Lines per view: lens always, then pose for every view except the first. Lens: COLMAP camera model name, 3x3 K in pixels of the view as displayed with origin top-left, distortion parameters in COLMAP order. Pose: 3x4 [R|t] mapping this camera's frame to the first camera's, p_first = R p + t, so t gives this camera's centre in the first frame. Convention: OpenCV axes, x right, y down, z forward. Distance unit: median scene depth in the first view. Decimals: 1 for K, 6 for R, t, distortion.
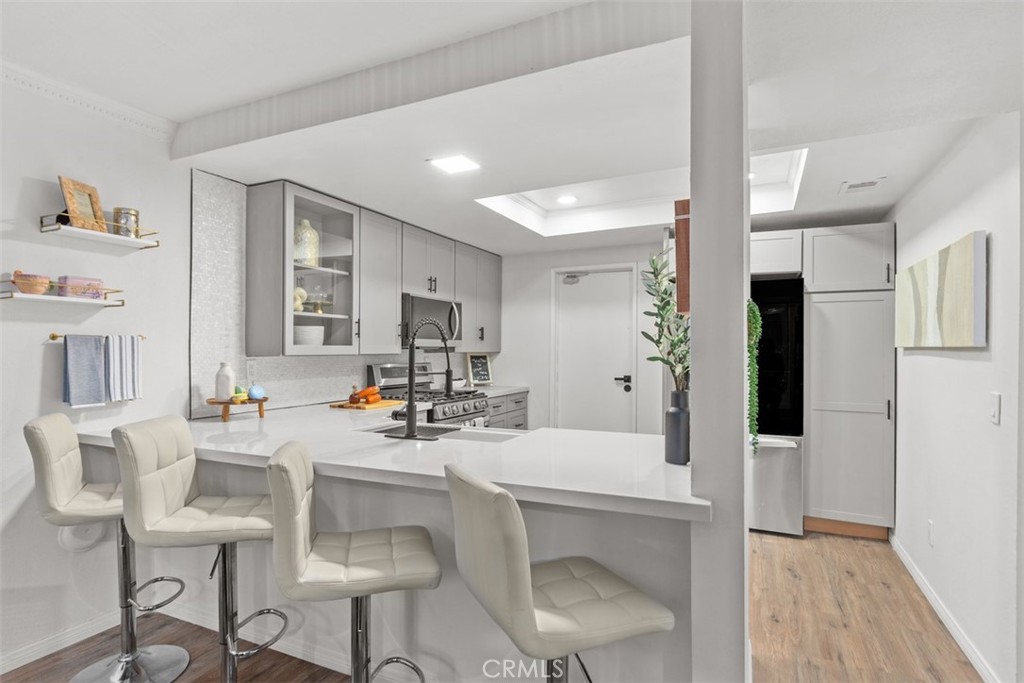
lens RADIAL K [[523.8, 0, 504.9], [0, 523.8, 347.3], [0, 0, 1]] dist [-0.004287, -0.000354]
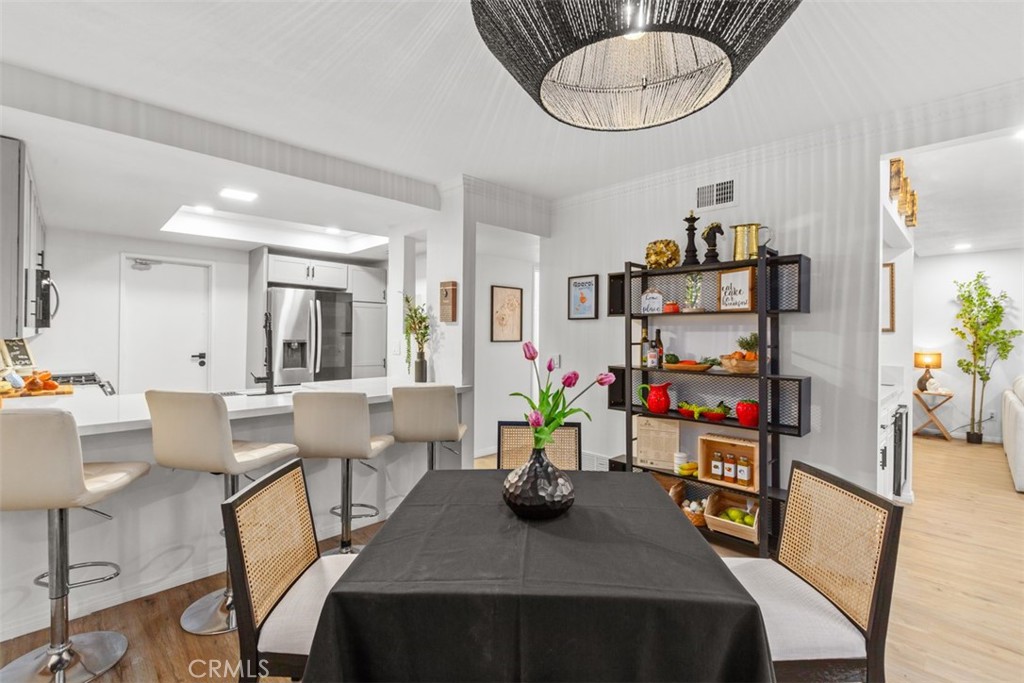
lens RADIAL K [[460.0, 0, 507.1], [0, 460.0, 337.8], [0, 0, 1]] dist [-0.000575, -0.000692]
pose [[0.344545, -0.005886, 0.938751, -0.705063], [-0.014331, 0.999831, 0.011529, -0.005530], [-0.938660, -0.017425, 0.344402, -0.041275]]
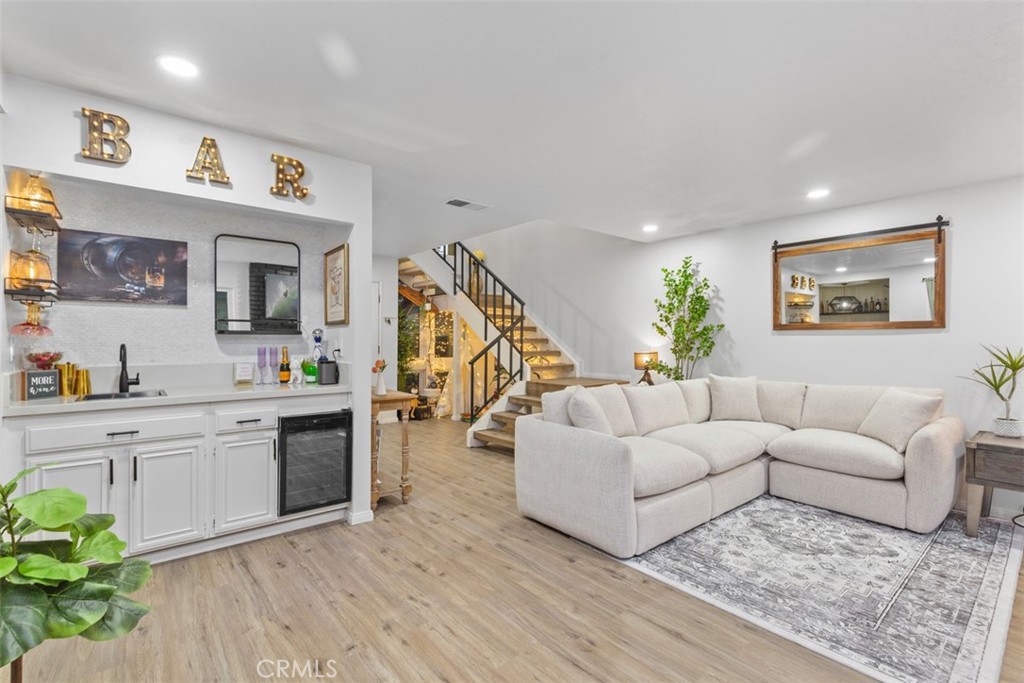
lens RADIAL K [[460.0, 0, 507.1], [0, 460.0, 337.8], [0, 0, 1]] dist [-0.000575, -0.000692]
pose [[0.423110, 0.002414, 0.906075, -0.117210], [-0.007847, 0.999969, 0.001001, 0.003379], [-0.906044, -0.007534, 0.423116, -1.122336]]
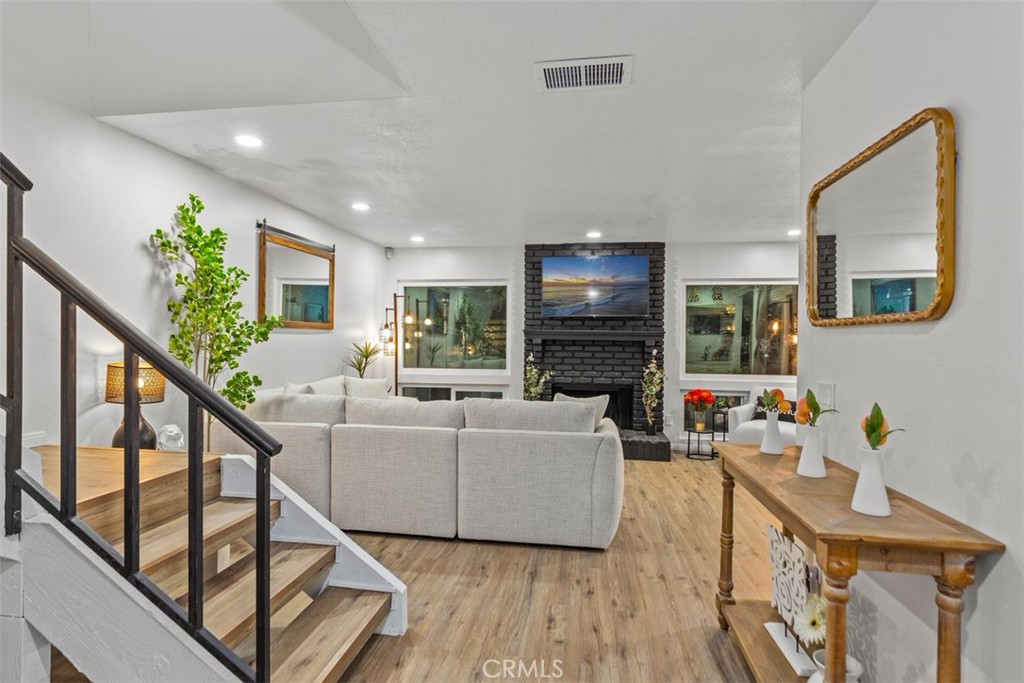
lens RADIAL K [[535.3, 0, 505.6], [0, 535.3, 340.3], [0, 0, 1]] dist [0.000471, -0.000949]
pose [[-0.958915, -0.018445, -0.283093, 1.092057], [-0.017725, 0.999830, -0.005107, 0.004654], [0.283139, 0.000121, -0.959079, 0.007485]]
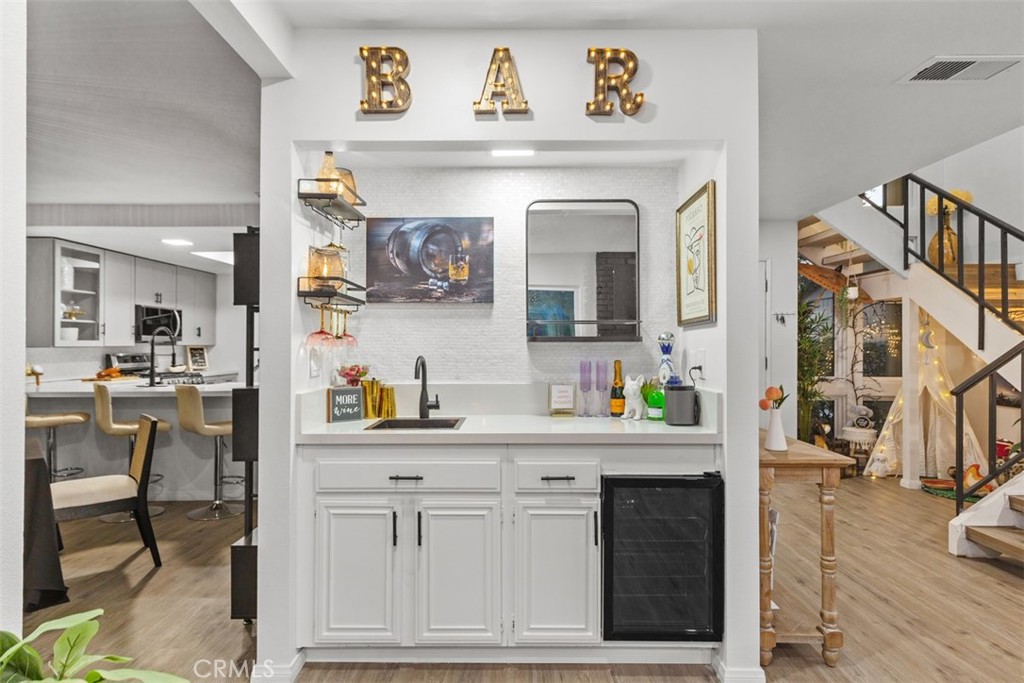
lens RADIAL K [[563.0, 0, 507.3], [0, 563.0, 342.6], [0, 0, 1]] dist [0.004150, 0.000660]
pose [[0.905908, -0.000546, 0.423475, 0.084790], [0.000253, 1.000000, 0.000749, 0.001818], [-0.423475, -0.000572, 0.905908, -0.935765]]
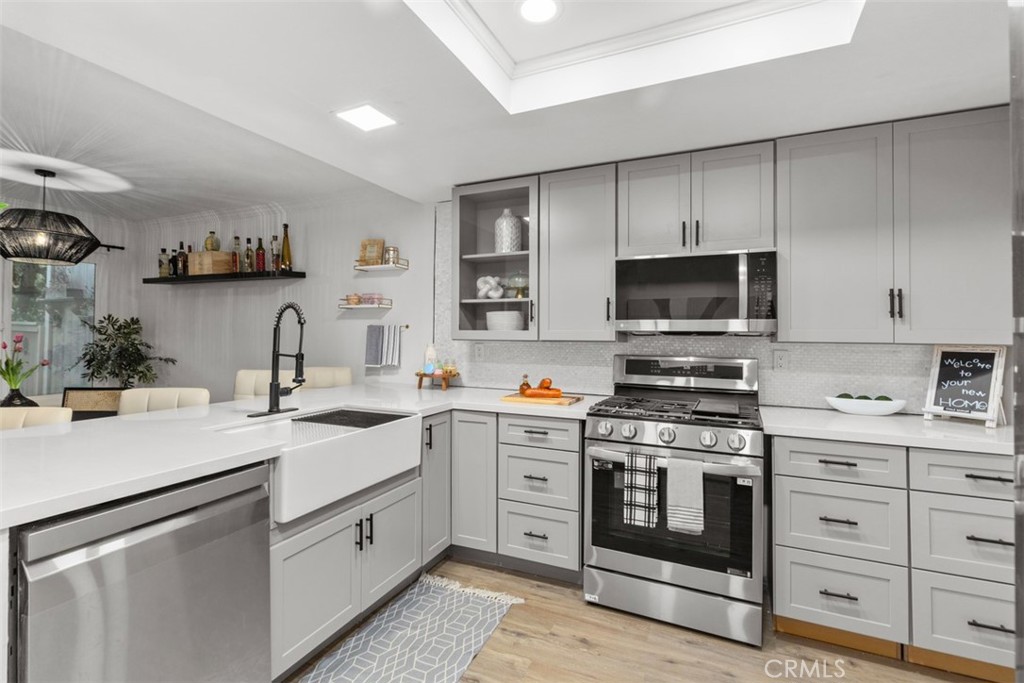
lens RADIAL K [[478.8, 0, 506.7], [0, 478.8, 335.4], [0, 0, 1]] dist [-0.003468, -0.000227]
pose [[0.007592, 0.000249, -0.999971, 0.506658], [-0.004709, 0.999989, 0.000213, 0.004734], [0.999960, 0.004707, 0.007593, 0.893052]]
